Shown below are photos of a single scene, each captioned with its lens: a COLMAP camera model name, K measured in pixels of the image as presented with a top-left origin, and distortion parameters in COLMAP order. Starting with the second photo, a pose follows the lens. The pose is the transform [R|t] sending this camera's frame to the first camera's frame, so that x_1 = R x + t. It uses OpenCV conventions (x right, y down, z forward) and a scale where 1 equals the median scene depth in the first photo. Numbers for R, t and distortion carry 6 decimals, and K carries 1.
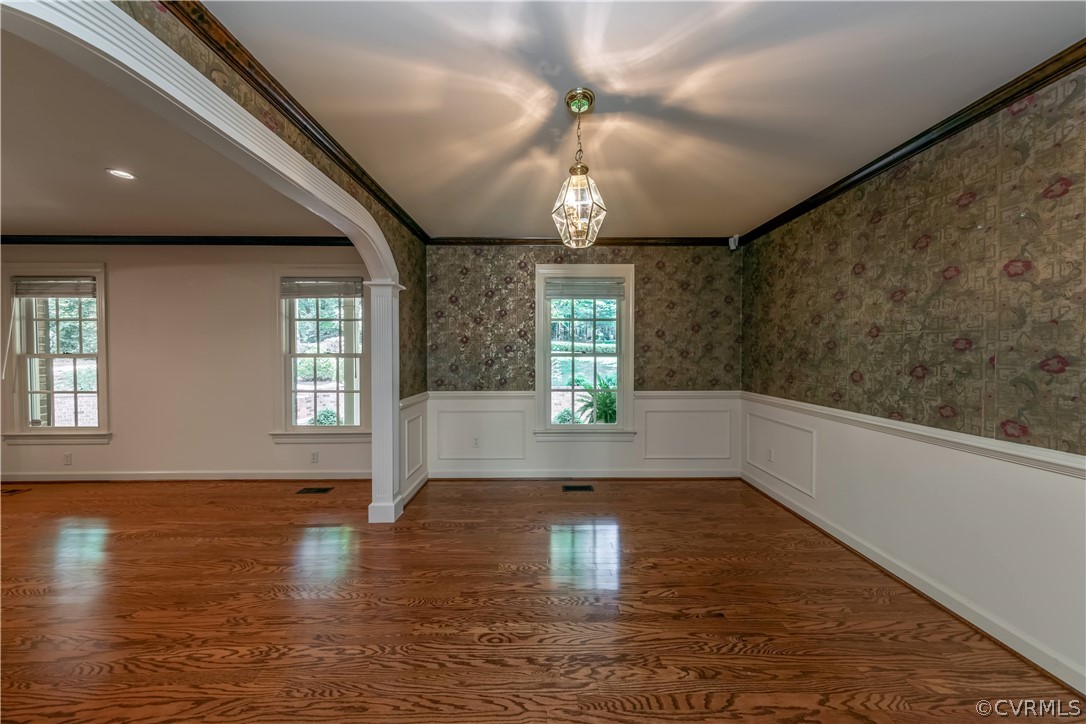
lens RADIAL K [[342.9, 0, 547.4], [0, 342.9, 340.4], [0, 0, 1]] dist [0.001163, 0.000017]
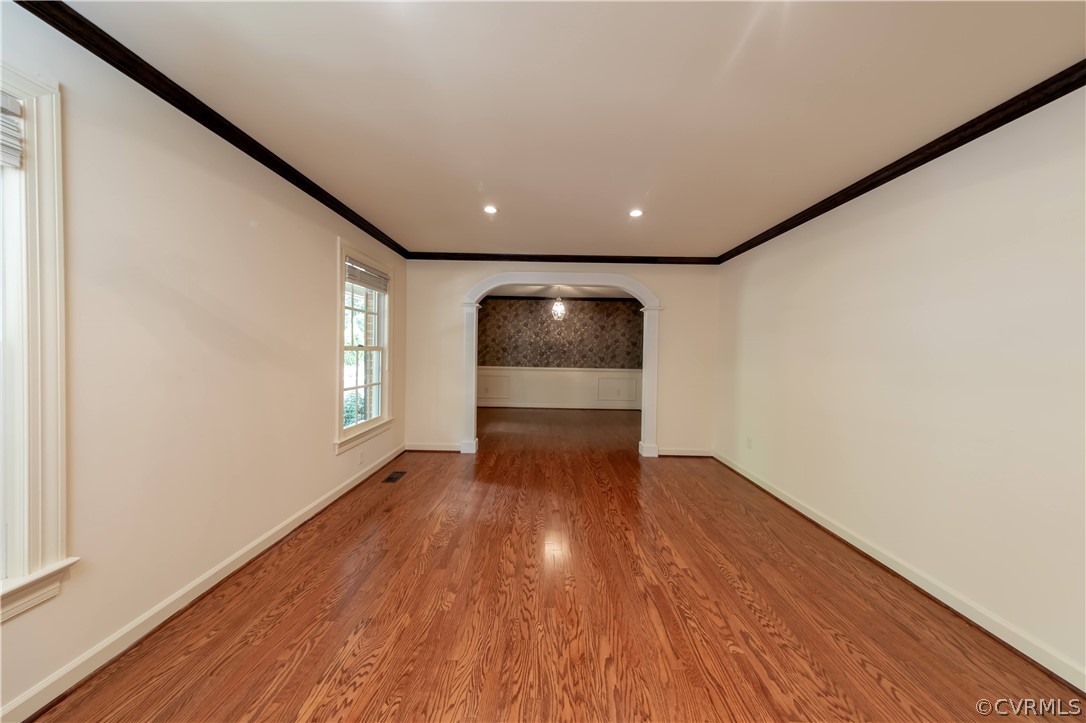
lens RADIAL K [[346.2, 0, 541.6], [0, 346.2, 354.1], [0, 0, 1]] dist [0.007076, -0.000036]
pose [[0.016556, -0.004716, 0.999852, -2.079544], [-0.038947, 0.999227, 0.005358, 0.050889], [-0.999104, -0.039030, 0.016360, 0.667469]]
